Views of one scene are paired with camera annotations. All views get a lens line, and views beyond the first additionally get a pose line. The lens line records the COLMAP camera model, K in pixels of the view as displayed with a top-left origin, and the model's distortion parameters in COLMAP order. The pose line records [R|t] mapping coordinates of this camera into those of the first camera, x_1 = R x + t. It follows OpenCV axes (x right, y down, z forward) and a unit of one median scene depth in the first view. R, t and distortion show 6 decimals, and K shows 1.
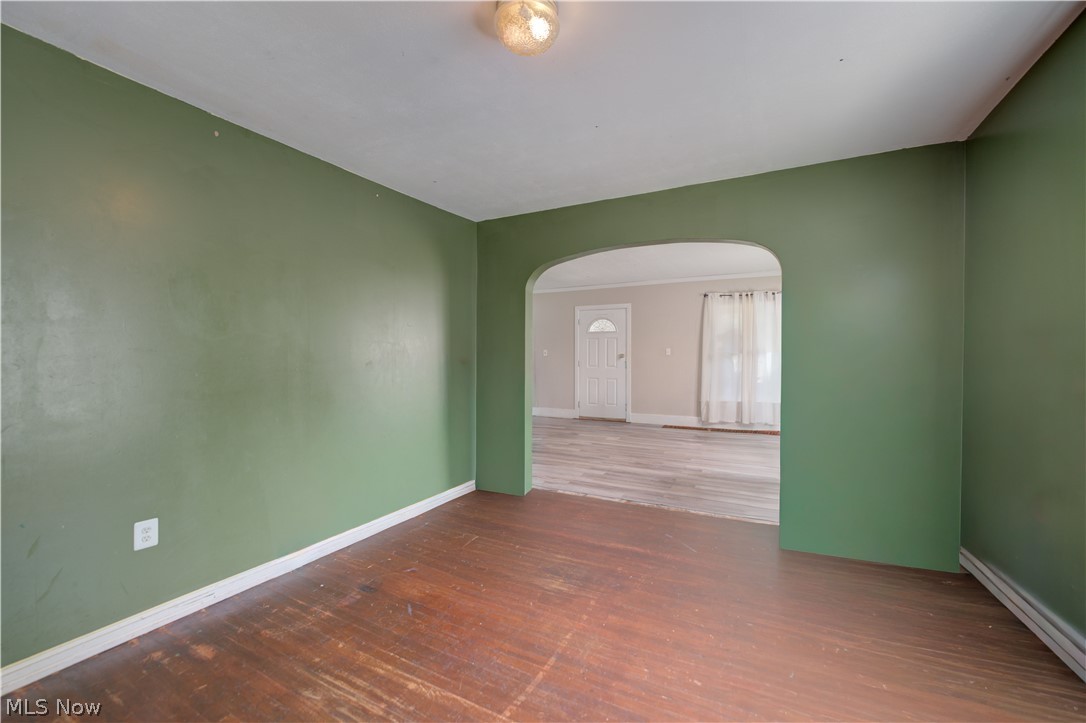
lens RADIAL K [[436.9, 0, 540.9], [0, 436.9, 361.3], [0, 0, 1]] dist [-0.023716, 0.000176]
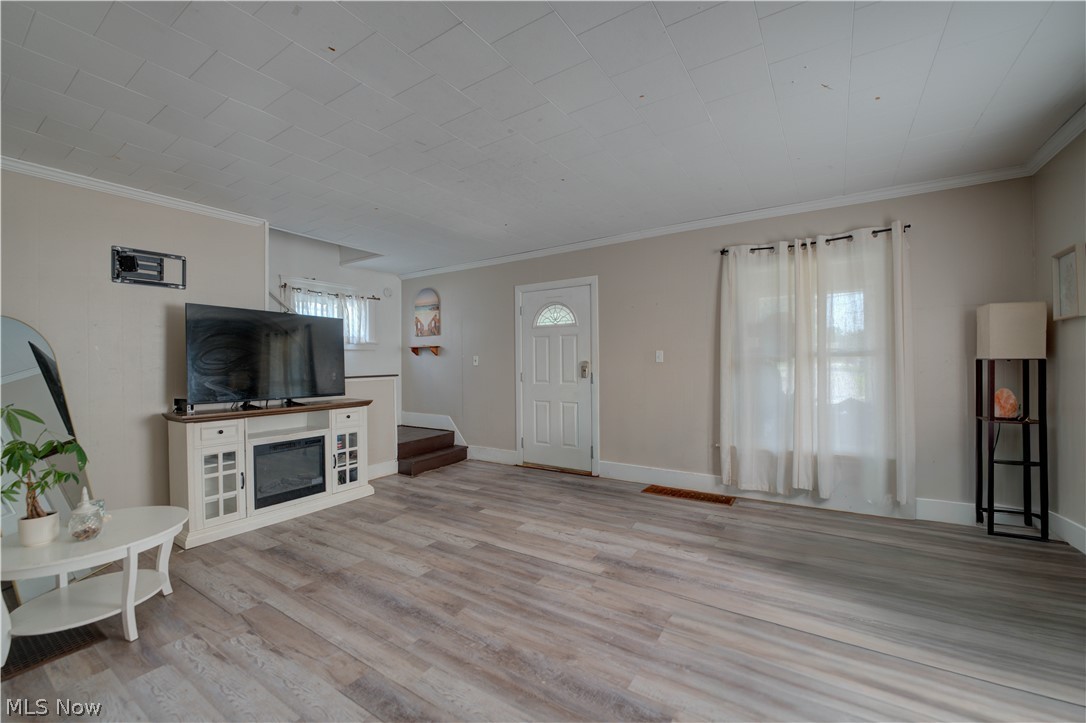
lens RADIAL K [[436.9, 0, 541.6], [0, 436.9, 358.5], [0, 0, 1]] dist [-0.023716, 0.000176]
pose [[0.995750, -0.012624, -0.091228, 0.202867], [0.010673, 0.999704, -0.021852, -0.008959], [0.091477, 0.020785, 0.995590, 0.448518]]
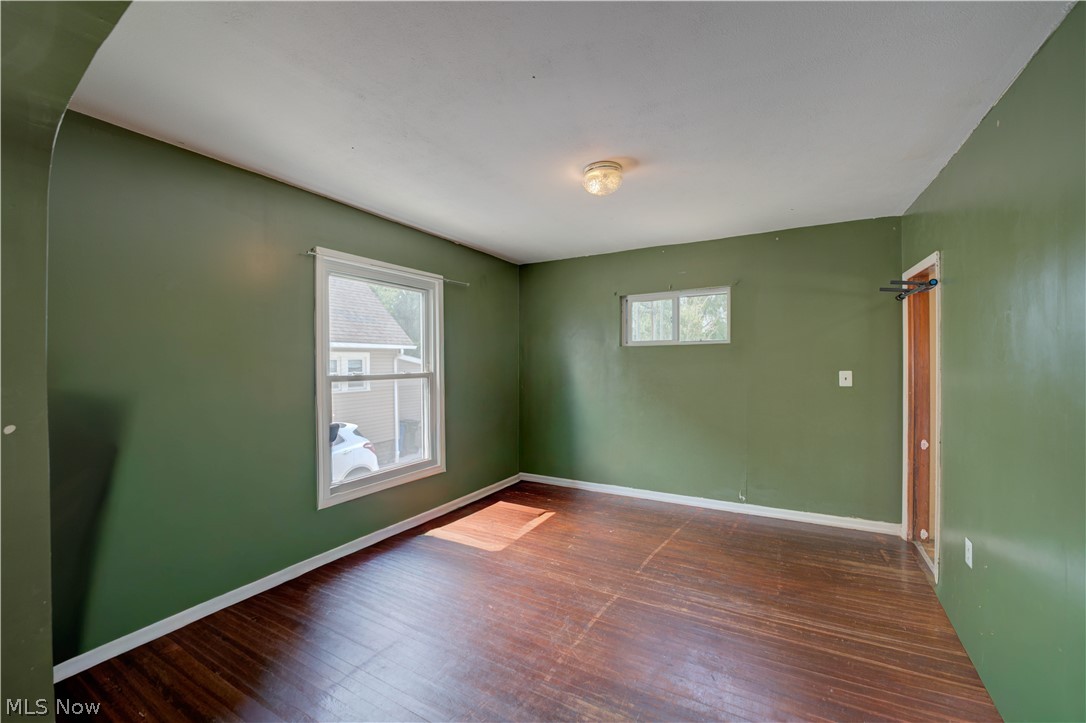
lens RADIAL K [[436.9, 0, 542.3], [0, 436.9, 362.9], [0, 0, 1]] dist [-0.023716, 0.000176]
pose [[-0.999497, 0.004718, 0.031346, 0.031688], [0.005136, 0.999899, 0.013271, -0.025874], [-0.031280, 0.013425, -0.999421, 0.581459]]
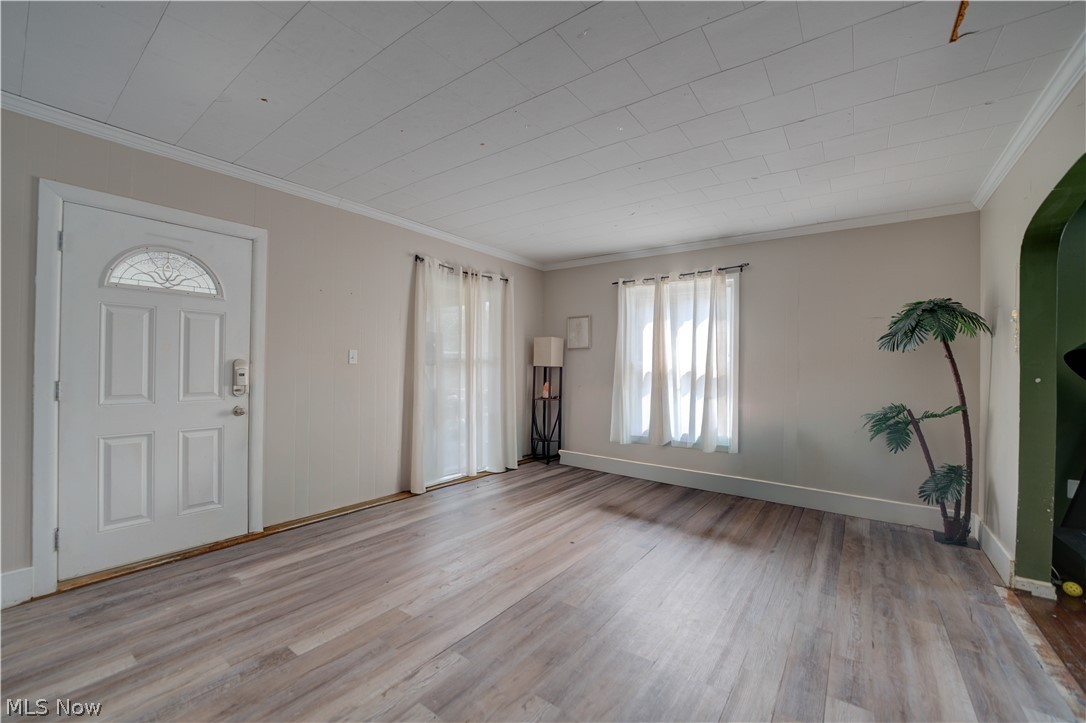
lens RADIAL K [[436.9, 0, 537.4], [0, 436.9, 361.2], [0, 0, 1]] dist [-0.023716, 0.000176]
pose [[0.151921, 0.014682, 0.988284, -0.152883], [0.002743, 0.999880, -0.015276, -0.010181], [-0.988389, 0.005032, 0.151862, 0.777595]]
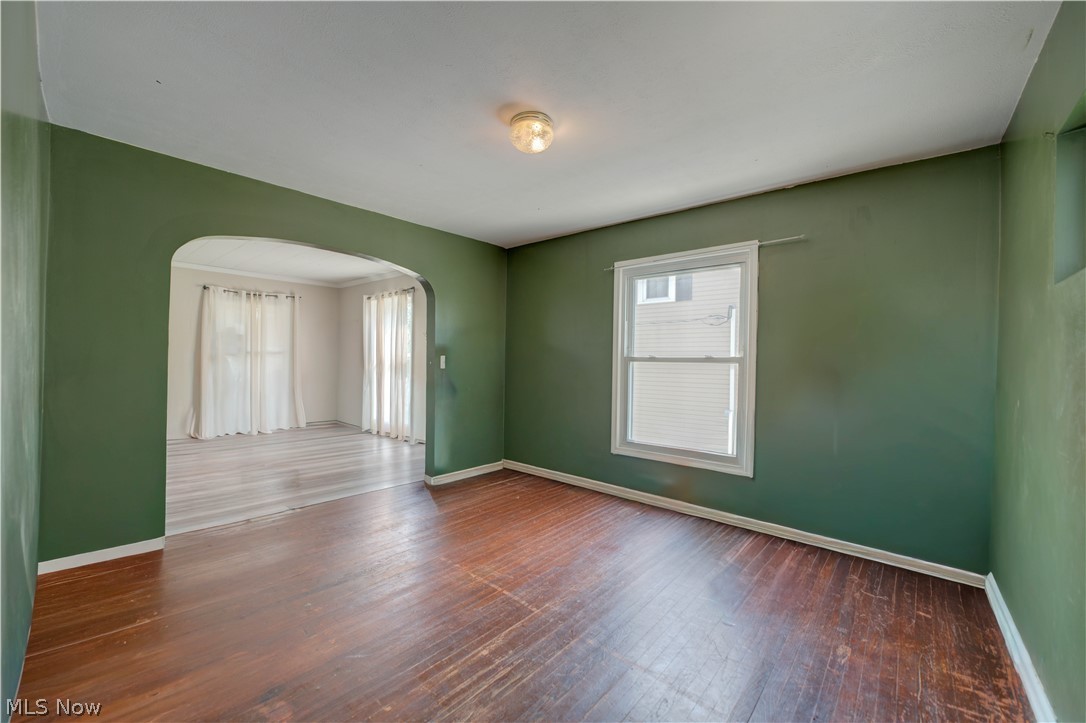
lens RADIAL K [[436.9, 0, 541.4], [0, 436.9, 358.0], [0, 0, 1]] dist [-0.023716, 0.000176]
pose [[0.226464, 0.007868, 0.973988, -0.322310], [-0.000763, 0.999968, -0.007901, -0.001857], [-0.974019, 0.001046, 0.226463, 0.140238]]
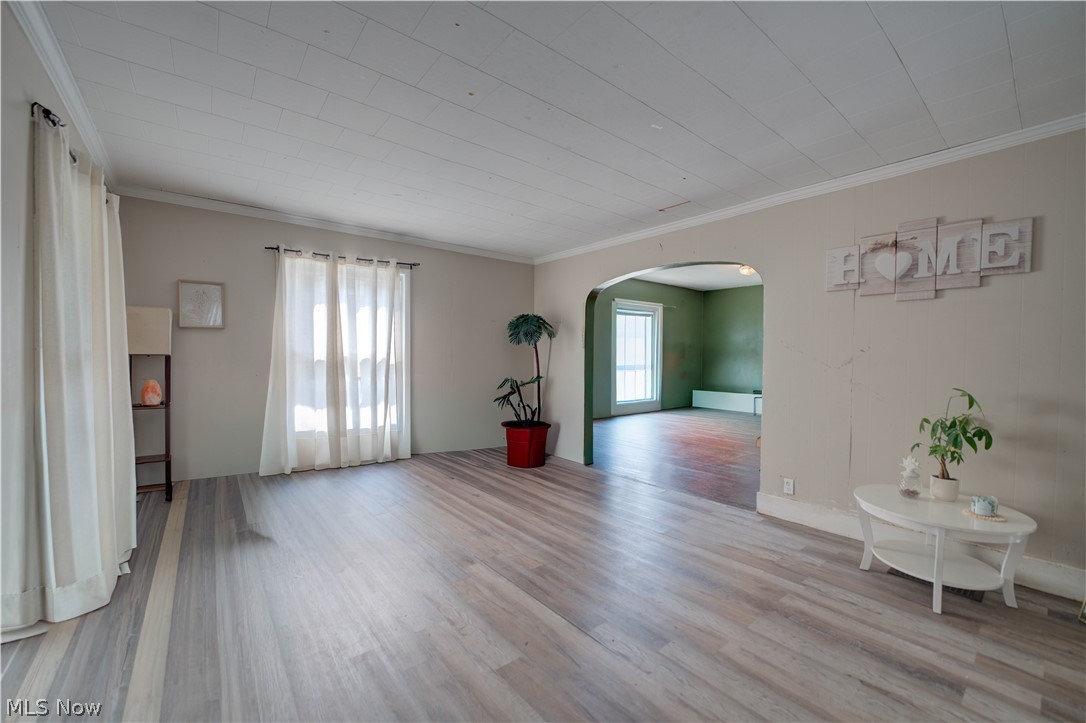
lens RADIAL K [[436.9, 0, 541.9], [0, 436.9, 366.2], [0, 0, 1]] dist [-0.023716, 0.000176]
pose [[-0.918858, -0.020436, 0.394059, 0.023050], [-0.004467, 0.999133, 0.041400, -0.020769], [-0.394563, 0.036280, -0.918152, 1.131654]]
